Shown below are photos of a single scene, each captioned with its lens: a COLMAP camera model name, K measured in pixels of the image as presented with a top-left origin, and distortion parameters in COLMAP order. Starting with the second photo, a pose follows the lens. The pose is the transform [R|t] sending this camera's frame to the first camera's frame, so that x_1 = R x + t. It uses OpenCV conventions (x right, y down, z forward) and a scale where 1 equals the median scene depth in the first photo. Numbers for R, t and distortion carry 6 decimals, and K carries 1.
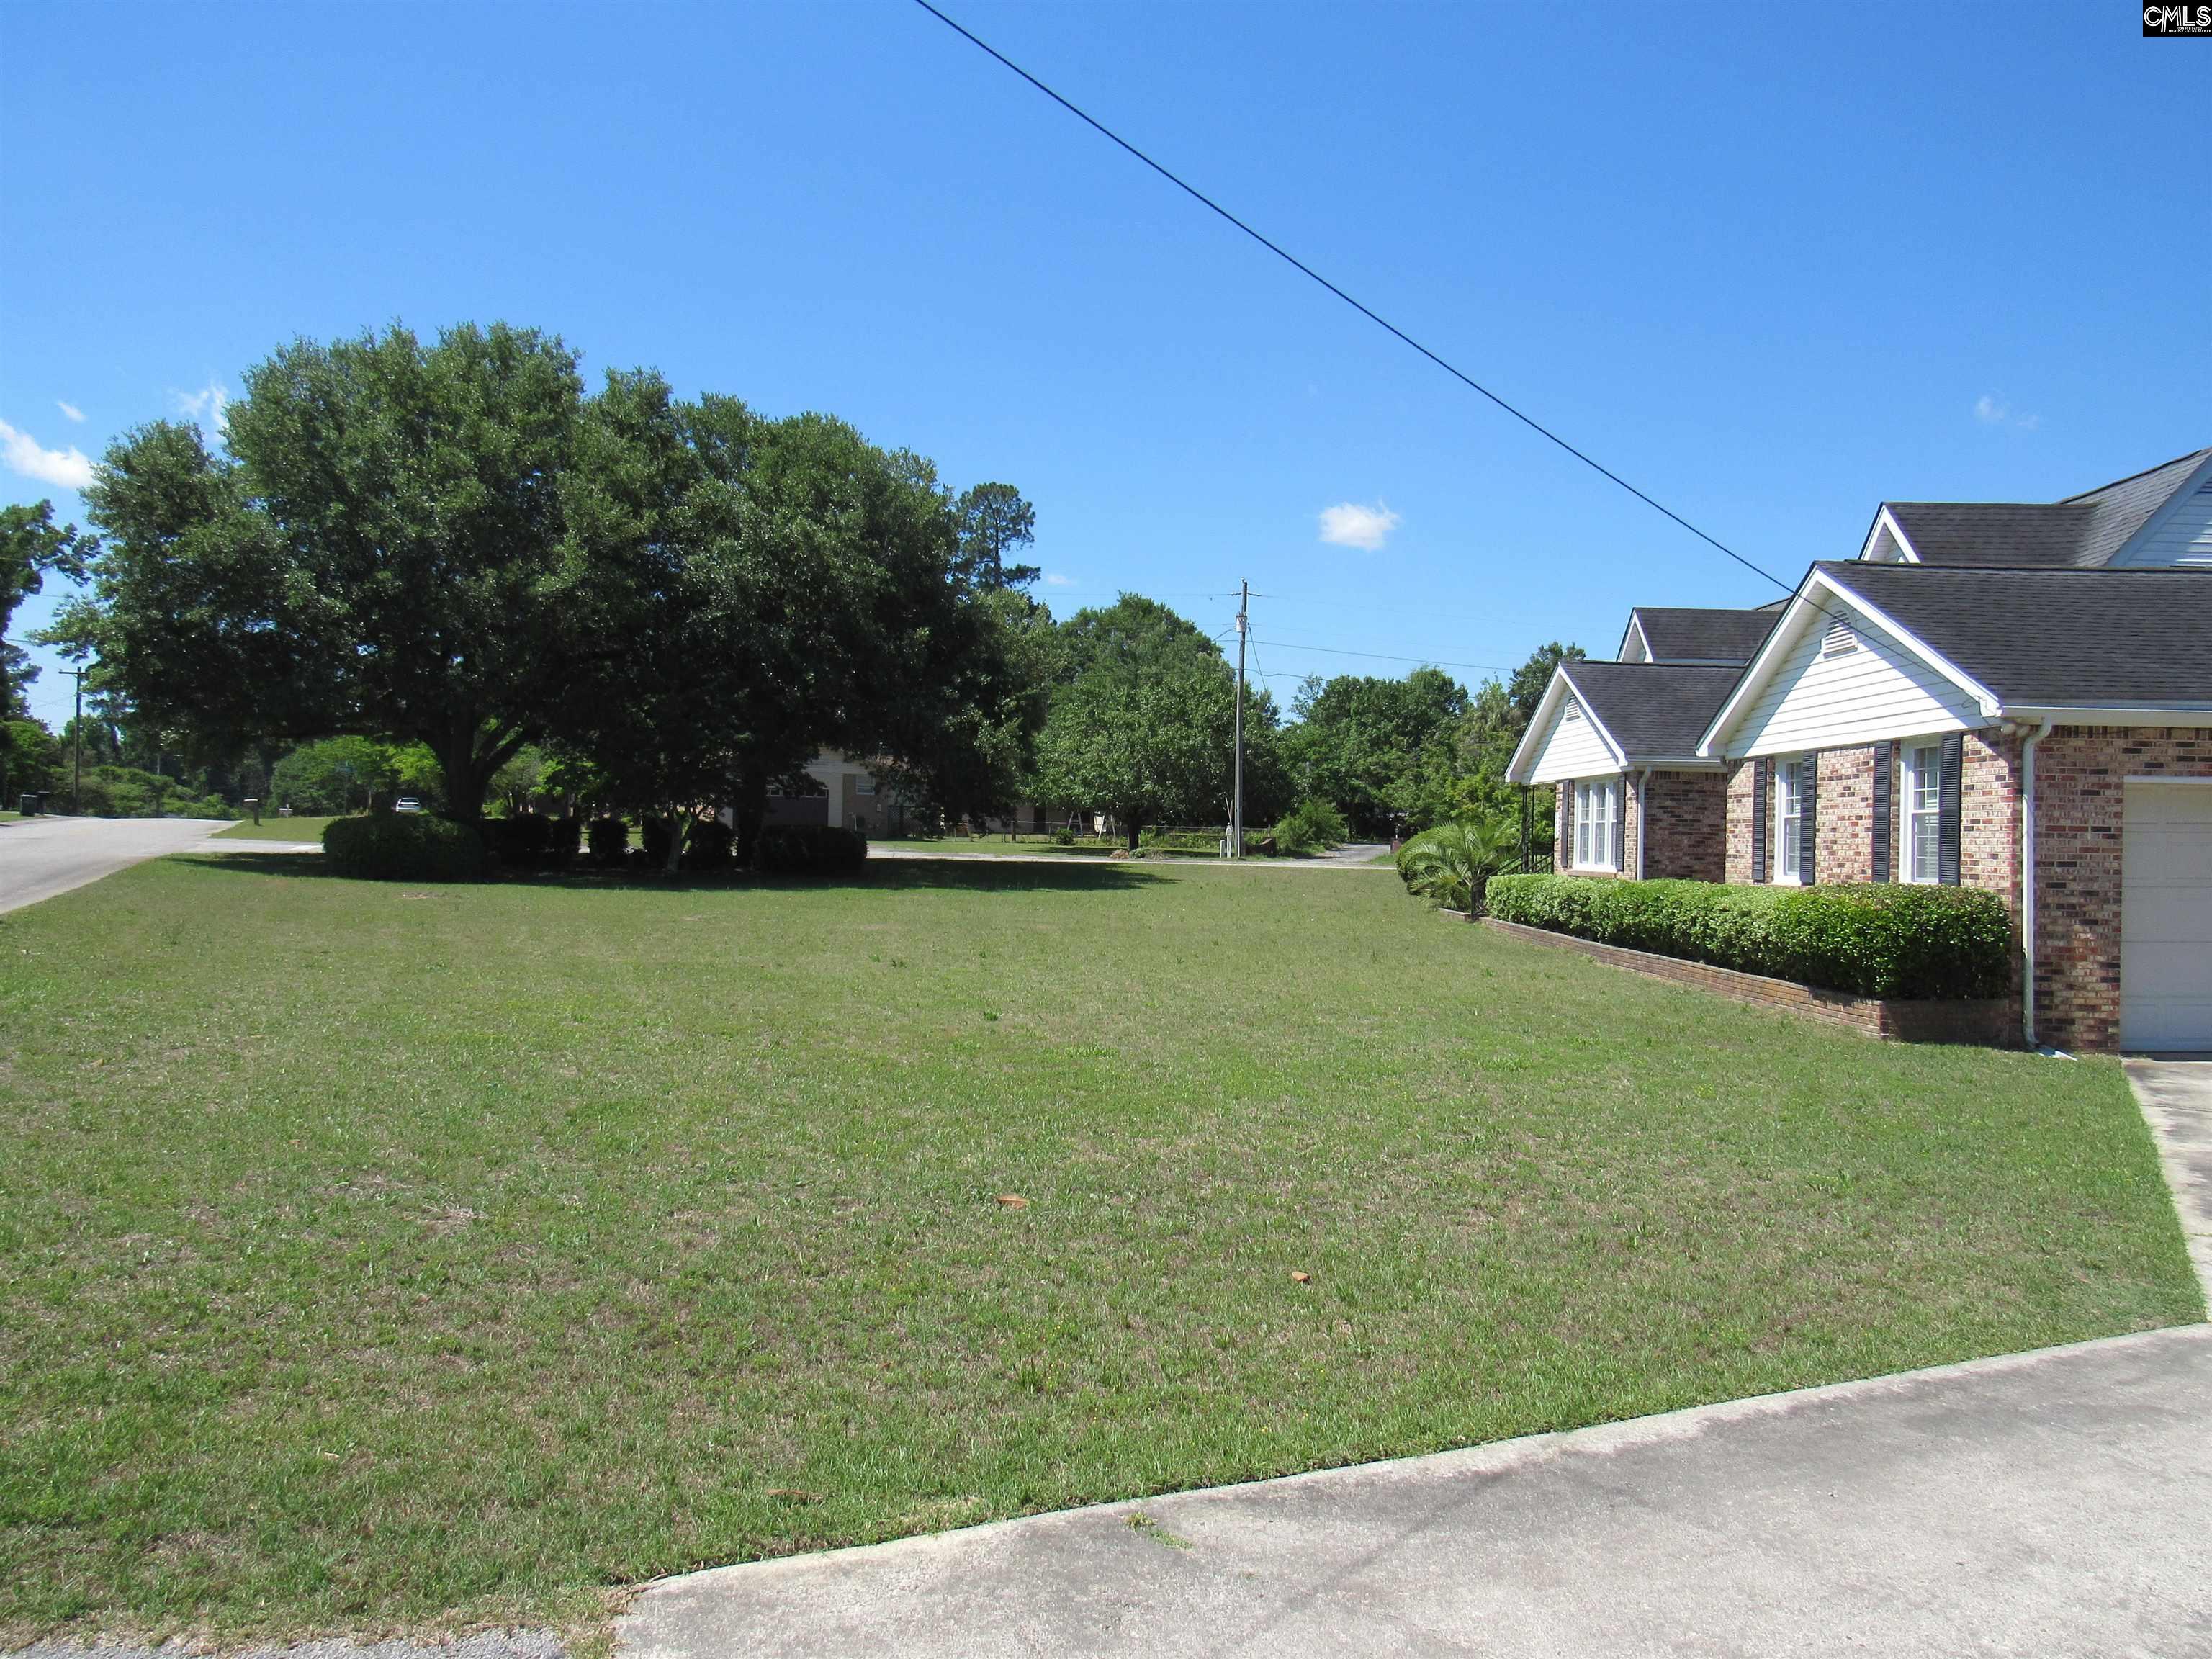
lens RADIAL K [[1556.8, 0, 1106.5], [0, 1556.8, 826.2], [0, 0, 1]] dist [-0.038902, 0.013388]
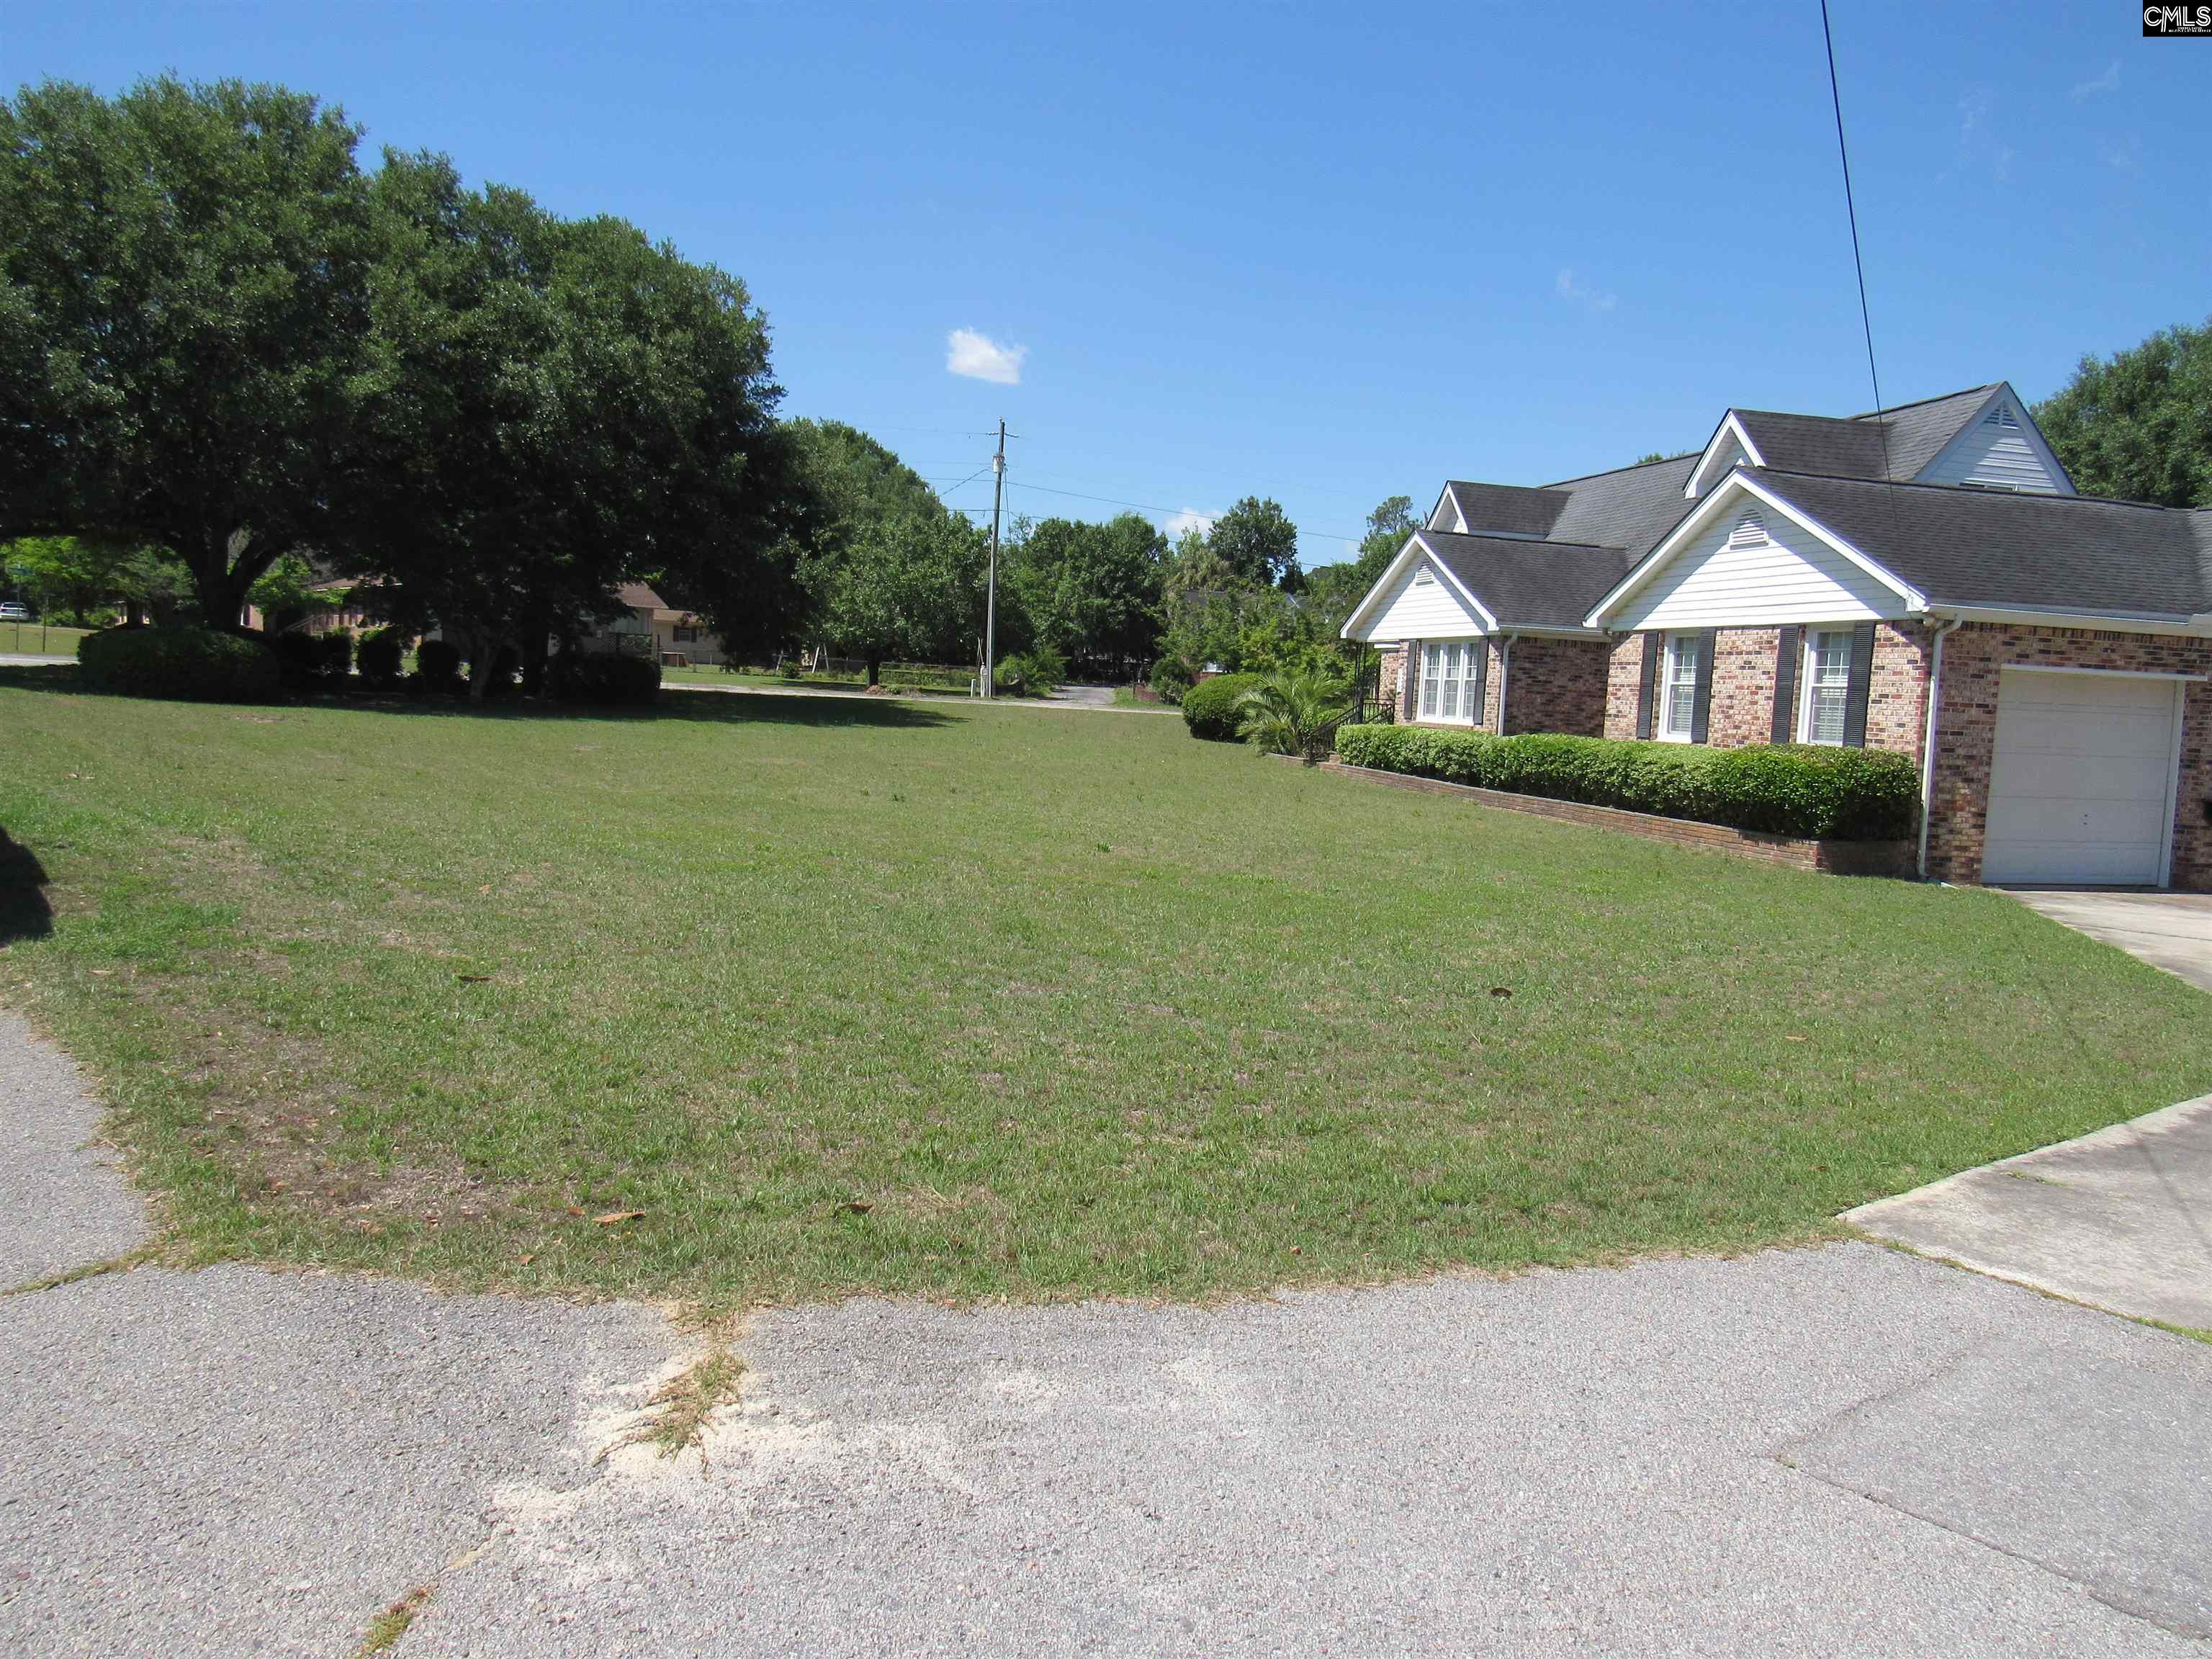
lens RADIAL K [[1556.8, 0, 1098.3], [0, 1556.8, 824.4], [0, 0, 1]] dist [-0.038902, 0.013388]
pose [[0.974818, 0.010663, 0.222747, -0.266894], [-0.033621, 0.994466, 0.099531, -0.002252], [-0.220453, -0.104514, 0.969782, -0.050437]]
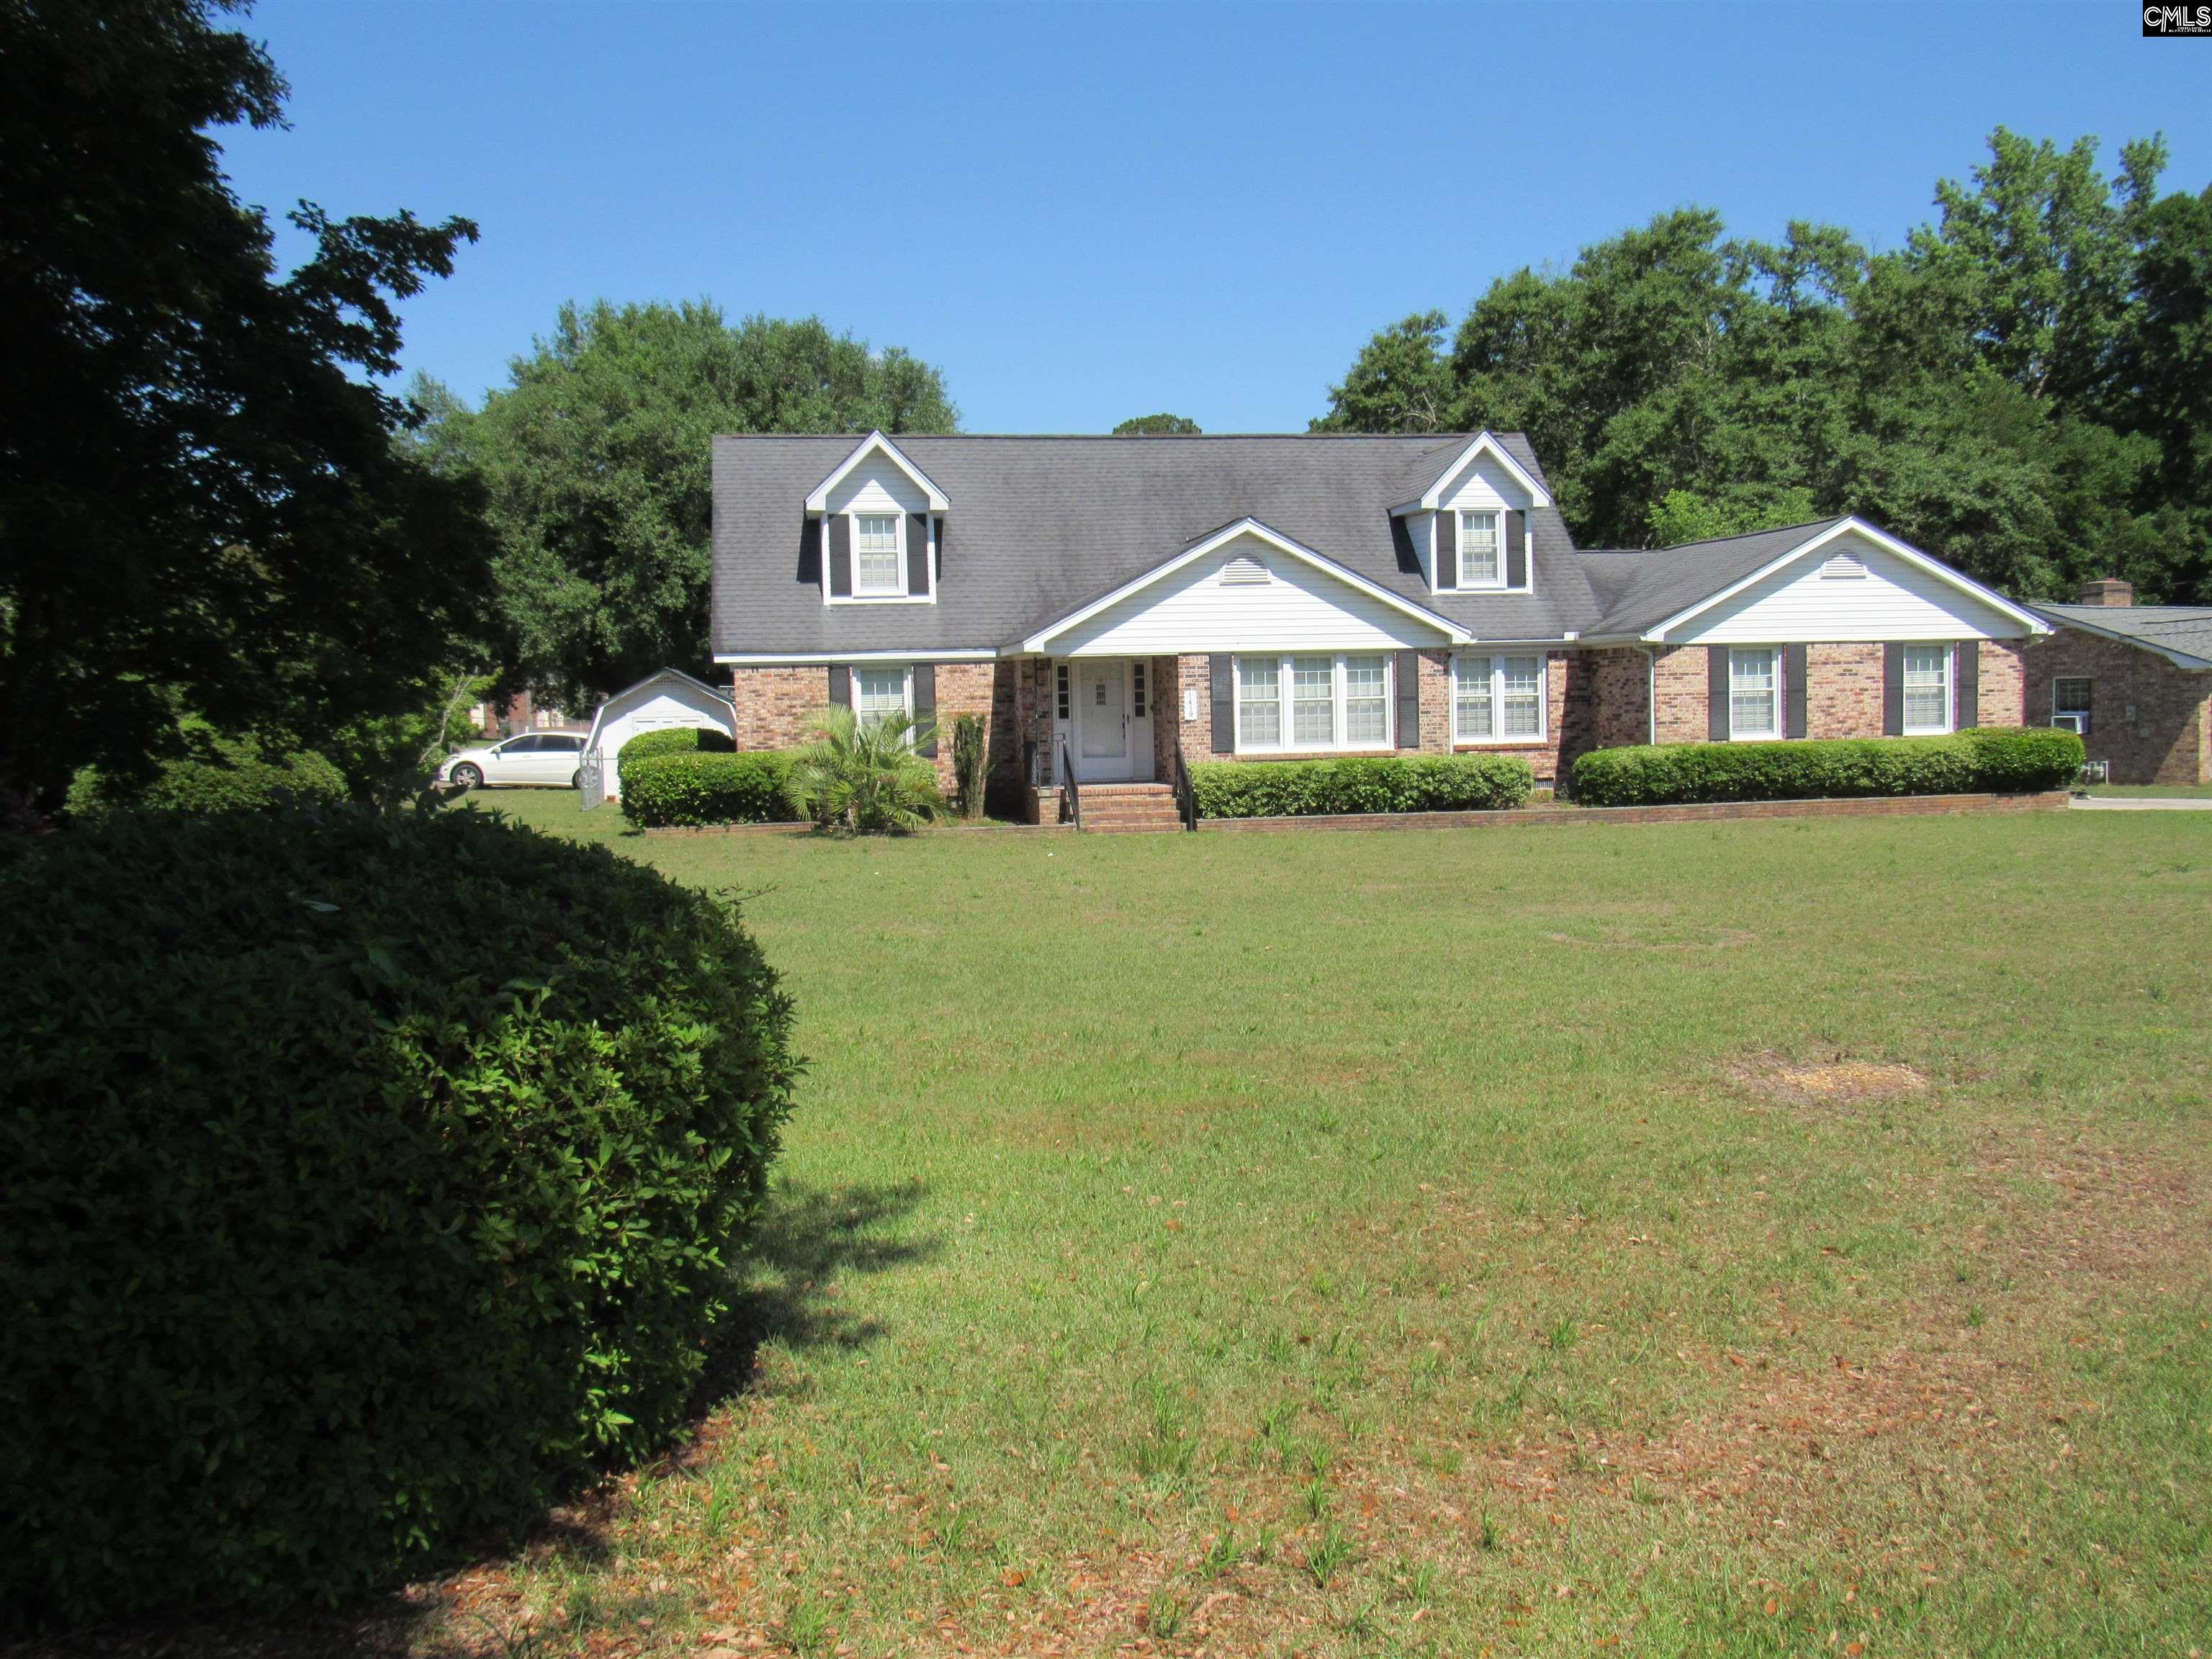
lens RADIAL K [[2013.8, 0, 1124.4], [0, 2013.8, 840.7], [0, 0, 1]] dist [-0.016197, 0.000000]
pose [[-0.173714, -0.079743, 0.981562, -1.315234], [0.013625, 0.996426, 0.083362, -0.031661], [-0.984702, 0.027855, -0.172007, 2.026483]]
